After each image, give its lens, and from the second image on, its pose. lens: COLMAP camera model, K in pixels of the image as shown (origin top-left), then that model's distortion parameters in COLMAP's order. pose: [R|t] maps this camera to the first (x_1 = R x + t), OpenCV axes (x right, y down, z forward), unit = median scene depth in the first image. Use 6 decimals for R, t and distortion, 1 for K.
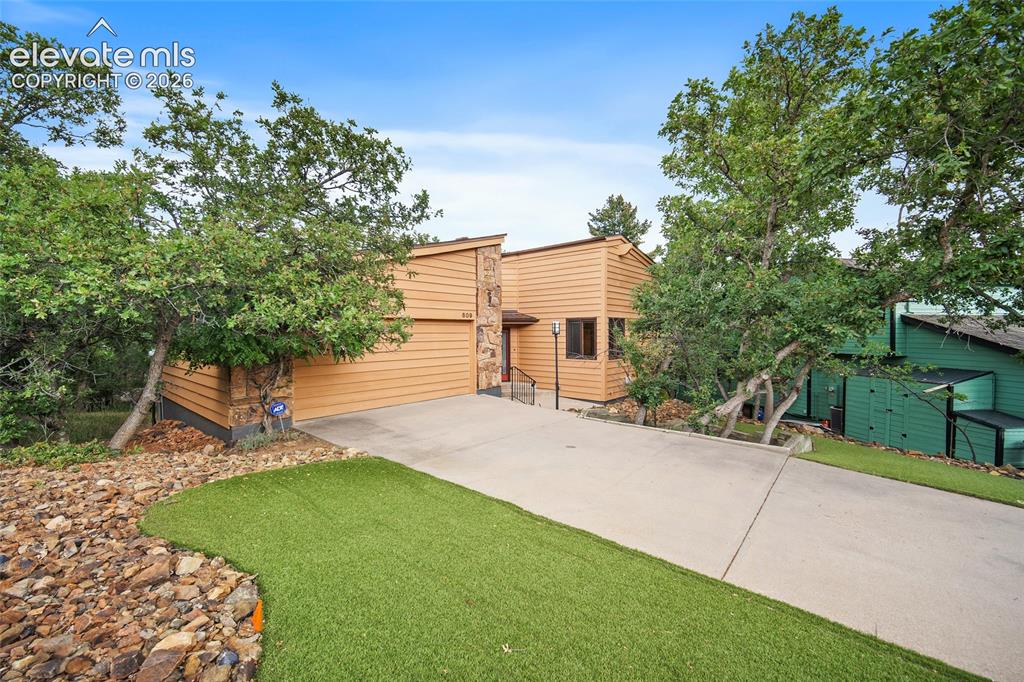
lens RADIAL K [[405.1, 0, 508.9], [0, 405.1, 340.5], [0, 0, 1]] dist [-0.003079, -0.000185]
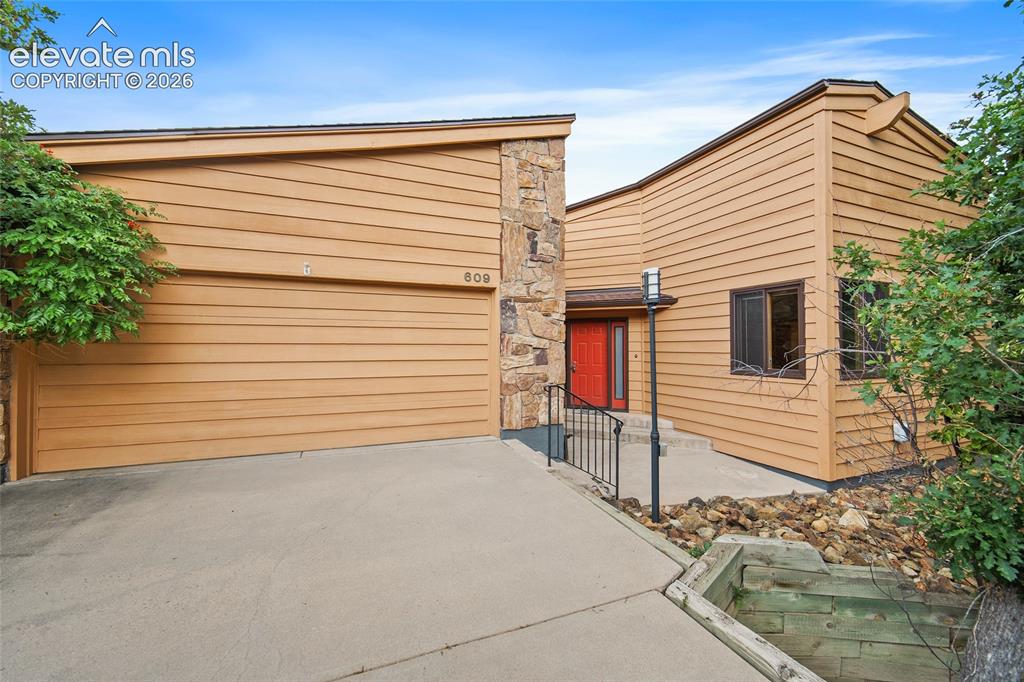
lens RADIAL K [[405.1, 0, 512.8], [0, 405.1, 340.8], [0, 0, 1]] dist [-0.003079, -0.000185]
pose [[0.894232, -0.002217, -0.447599, 0.155366], [-0.013697, 0.999384, -0.032314, 0.030271], [0.447394, 0.035028, 0.893651, 0.566740]]
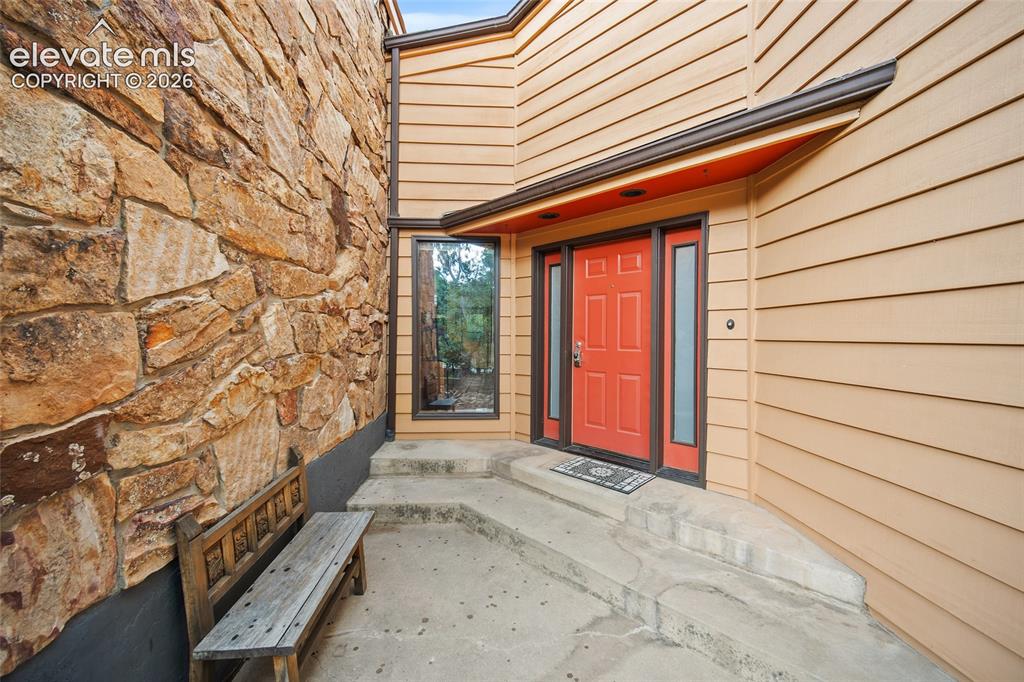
lens RADIAL K [[405.1, 0, 511.2], [0, 405.1, 340.2], [0, 0, 1]] dist [-0.003079, -0.000185]
pose [[0.683557, 0.016456, -0.729711, 0.111460], [-0.023559, 0.999722, 0.000476, 0.044455], [0.729517, 0.016866, 0.683755, 1.091086]]
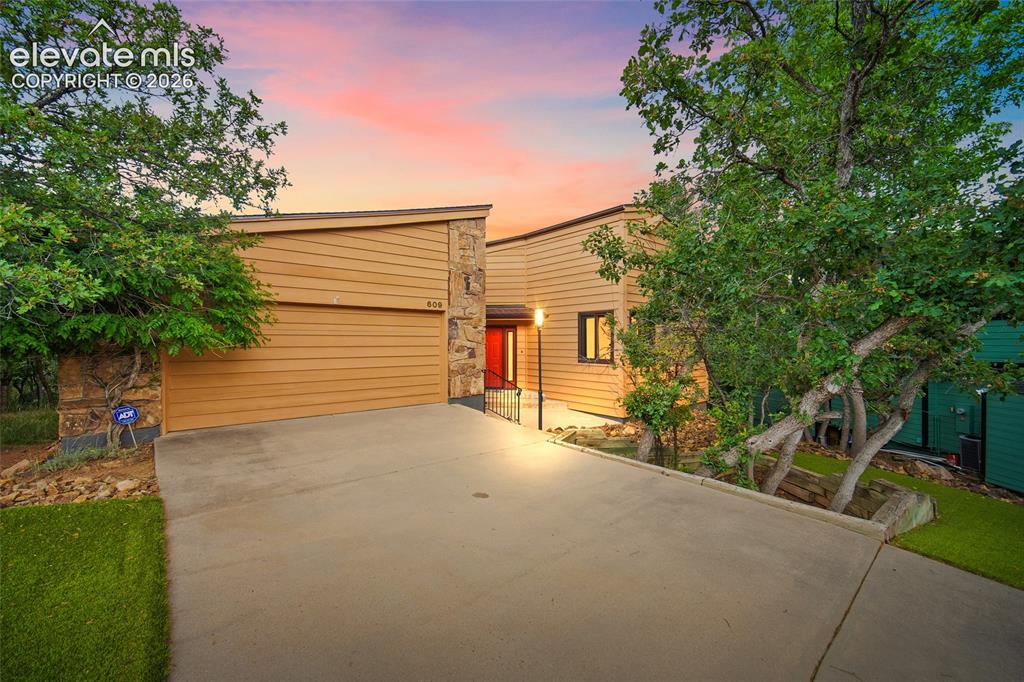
lens RADIAL K [[405.1, 0, 510.9], [0, 405.1, 341.1], [0, 0, 1]] dist [-0.003079, -0.000185]
pose [[0.987422, 0.005610, -0.158005, 0.169348], [-0.008702, 0.999784, -0.018884, 0.023463], [0.157865, 0.020021, 0.987258, 0.229519]]
